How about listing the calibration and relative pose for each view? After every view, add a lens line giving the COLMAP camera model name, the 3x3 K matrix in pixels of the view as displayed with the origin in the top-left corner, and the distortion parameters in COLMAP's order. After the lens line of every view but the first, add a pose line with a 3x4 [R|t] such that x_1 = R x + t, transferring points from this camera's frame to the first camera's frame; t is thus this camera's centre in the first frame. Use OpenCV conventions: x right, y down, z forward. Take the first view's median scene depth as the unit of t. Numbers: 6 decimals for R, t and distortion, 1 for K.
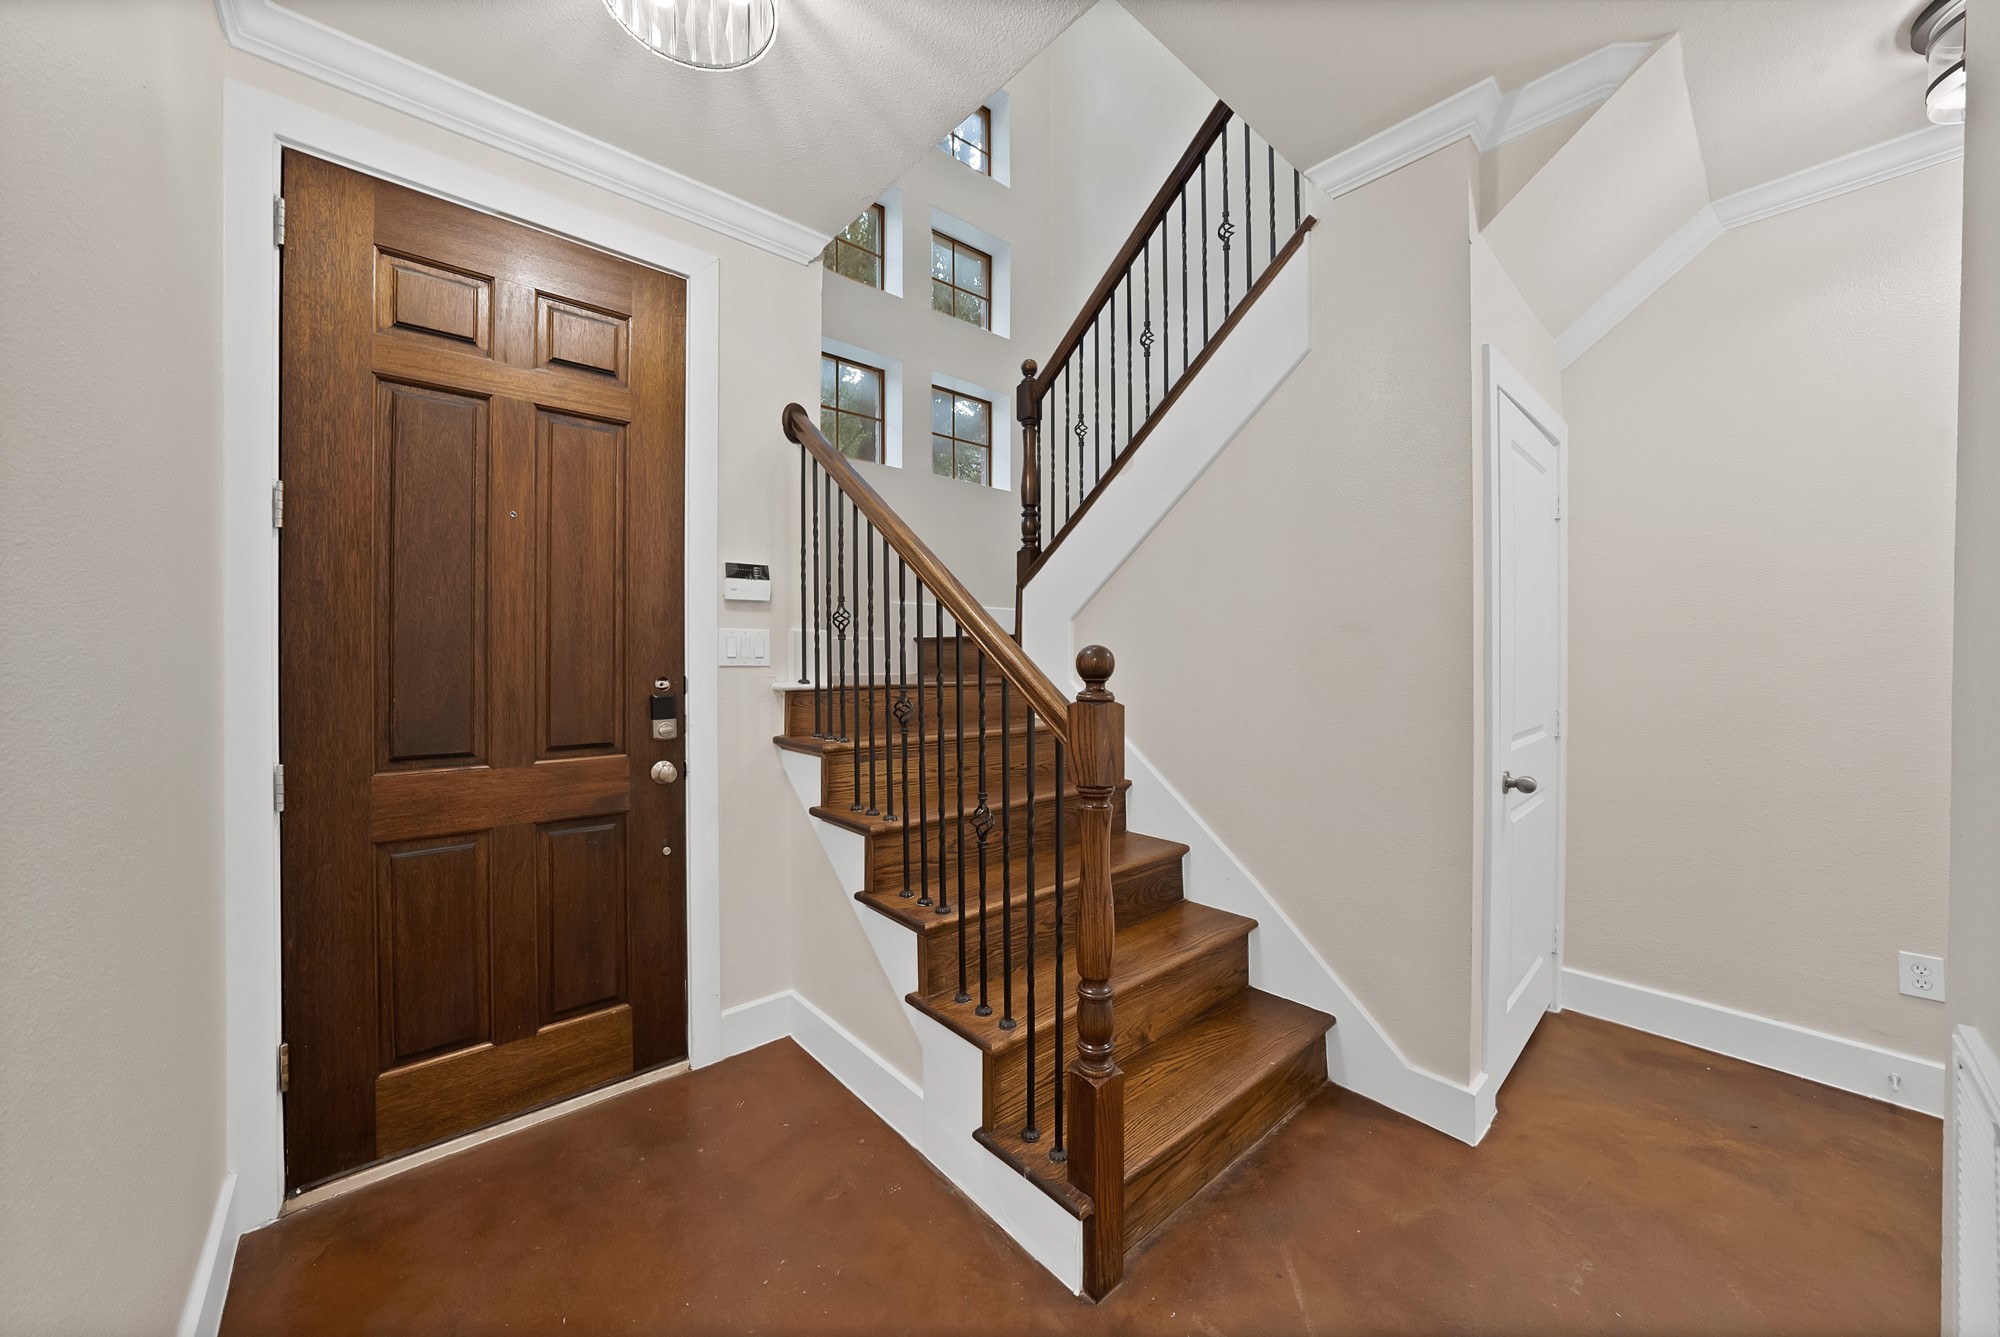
lens RADIAL K [[718.6, 0, 1000.9], [0, 718.6, 651.5], [0, 0, 1]] dist [-0.029182, 0.006065]
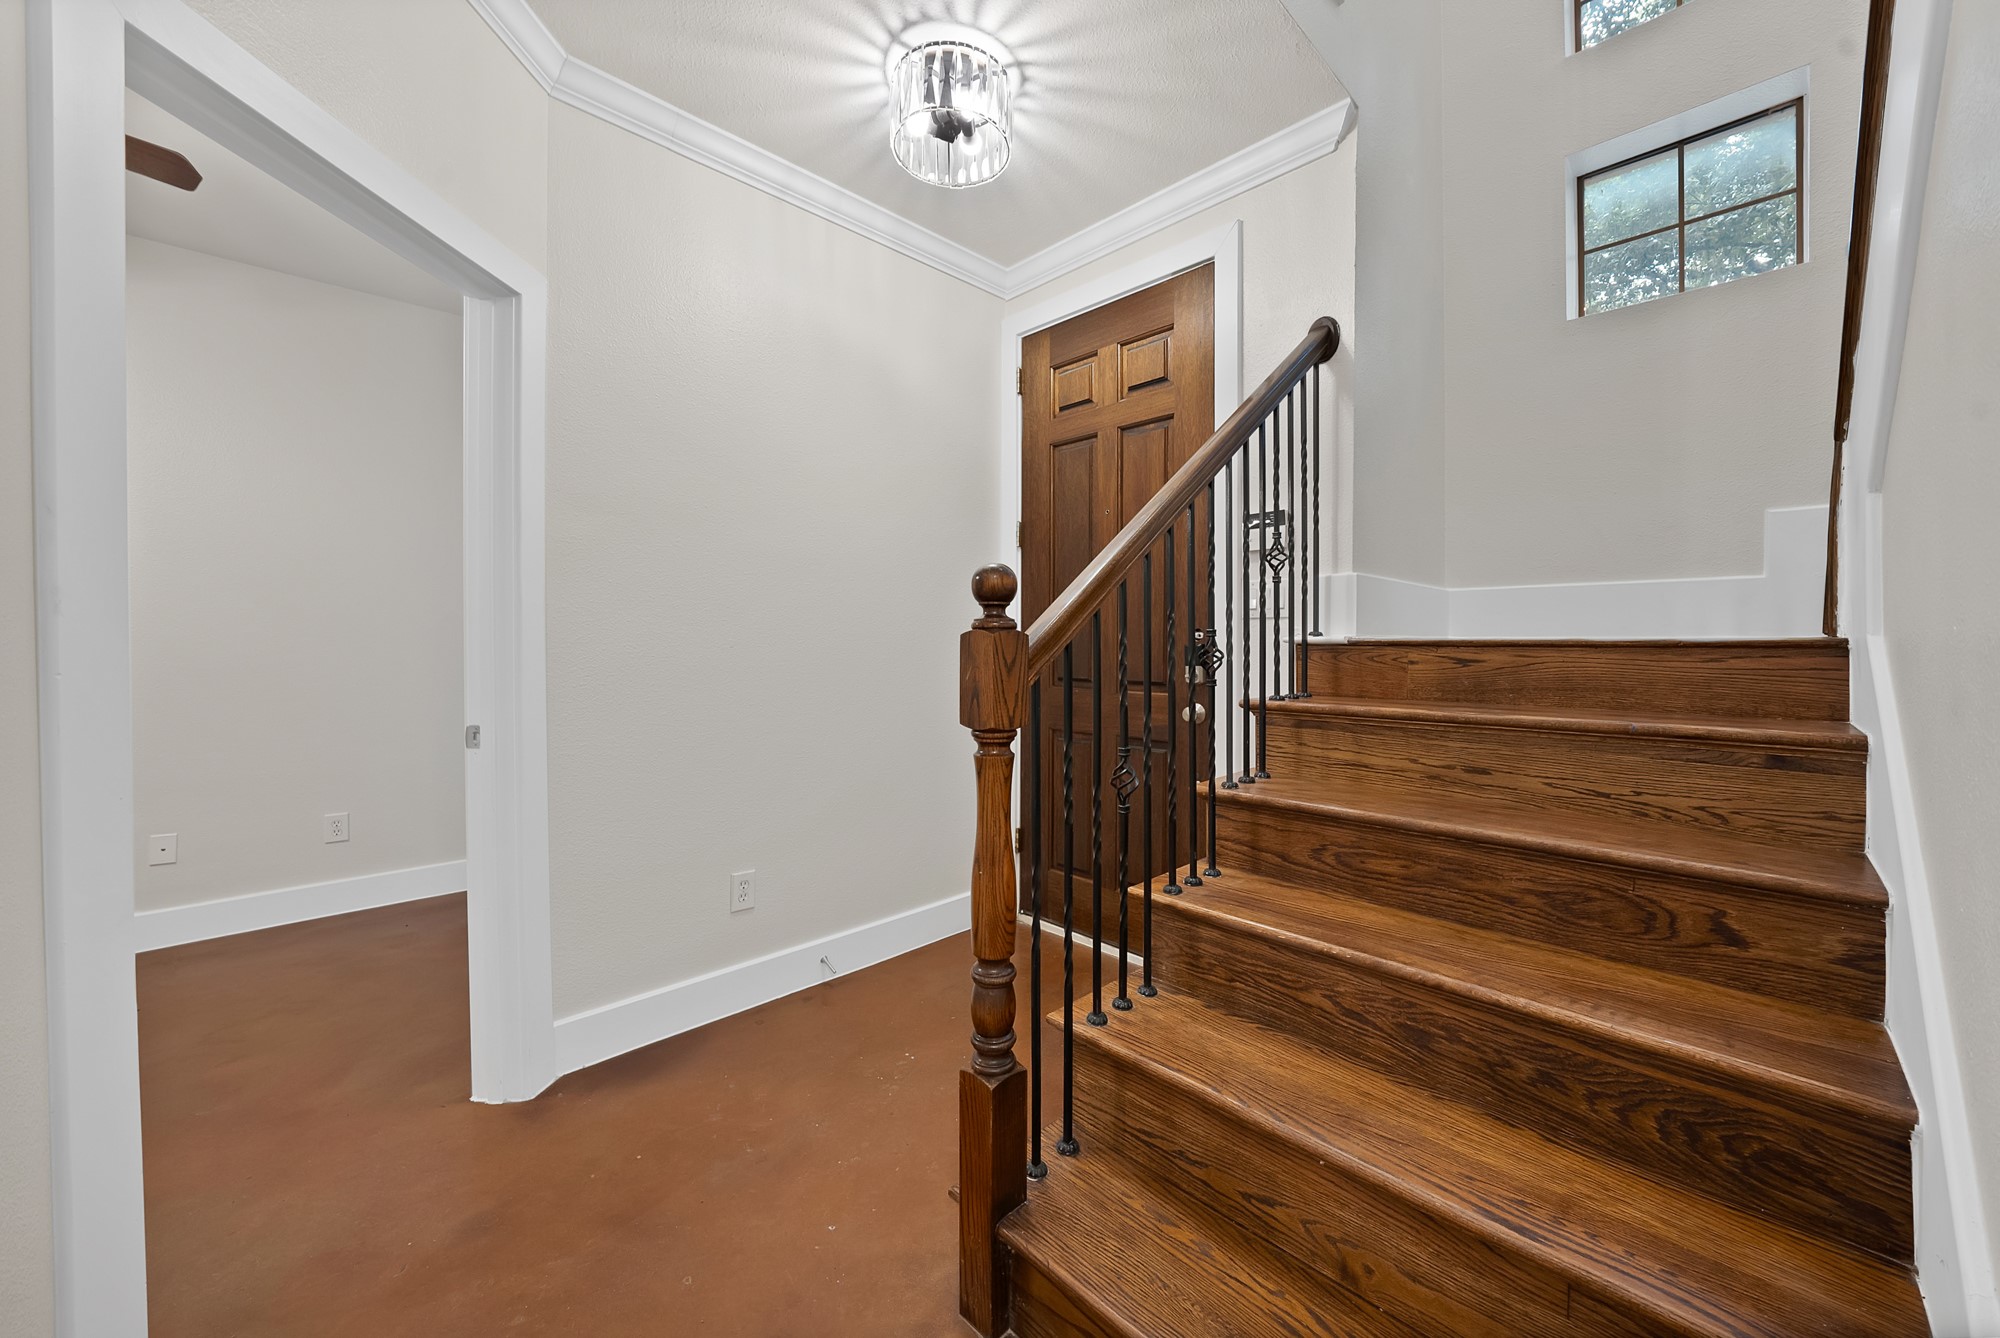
lens RADIAL K [[718.6, 0, 1000.9], [0, 718.6, 652.0], [0, 0, 1]] dist [-0.029182, 0.006065]
pose [[0.051959, 0.012393, -0.998572, 0.614085], [0.003349, 0.999915, 0.012584, 0.053862], [0.998644, -0.003998, 0.051913, 0.611921]]
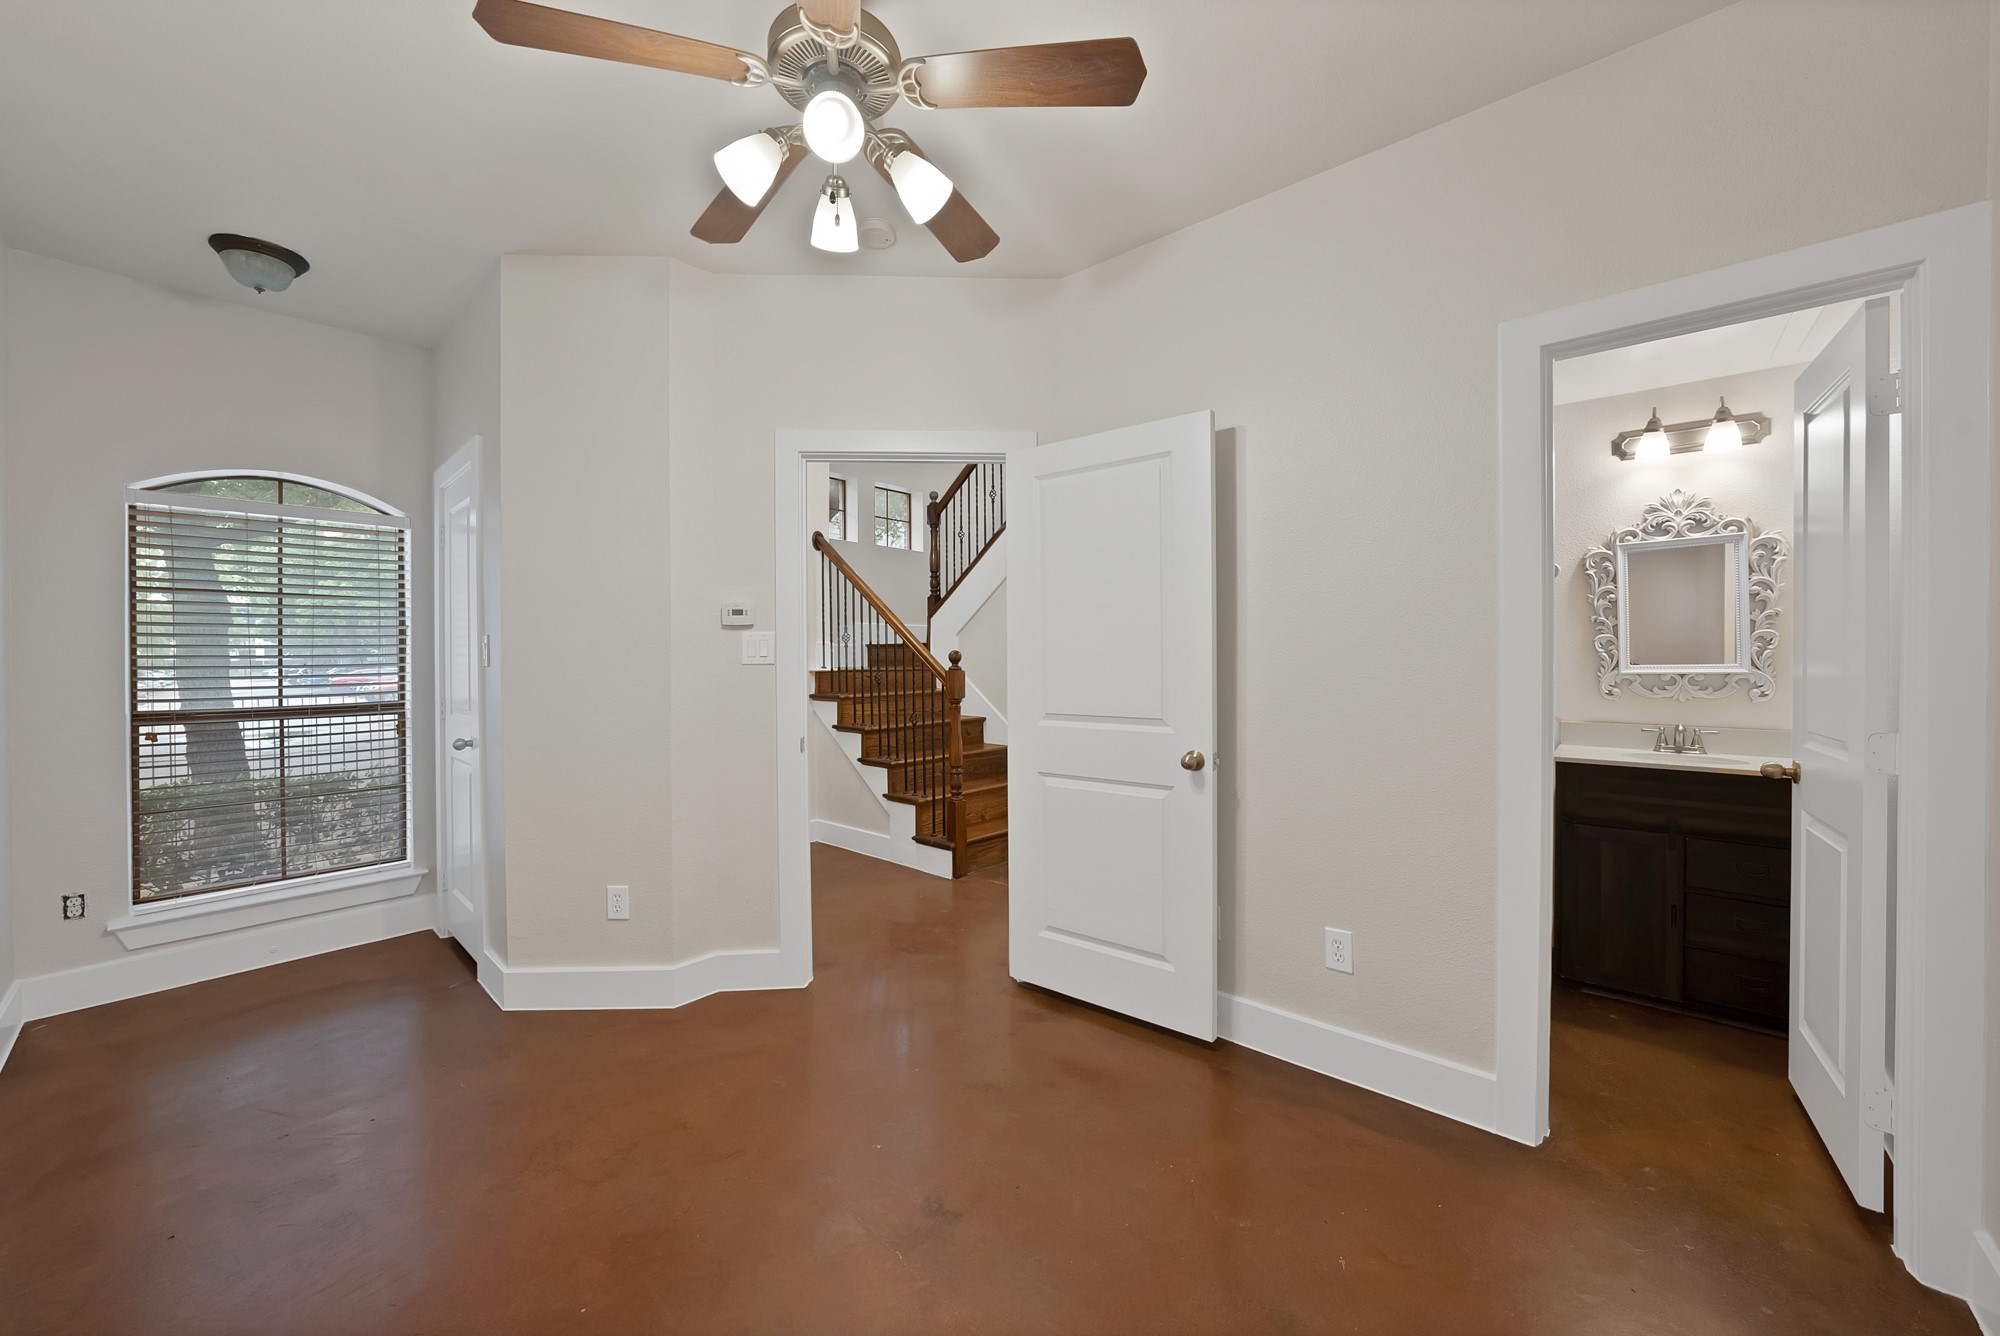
lens RADIAL K [[718.6, 0, 1000.9], [0, 718.6, 651.0], [0, 0, 1]] dist [-0.029182, 0.006065]
pose [[0.992145, -0.005061, 0.124993, -0.029364], [0.004975, 0.999987, 0.000998, -0.005398], [-0.124996, -0.000368, 0.992157, -1.155012]]
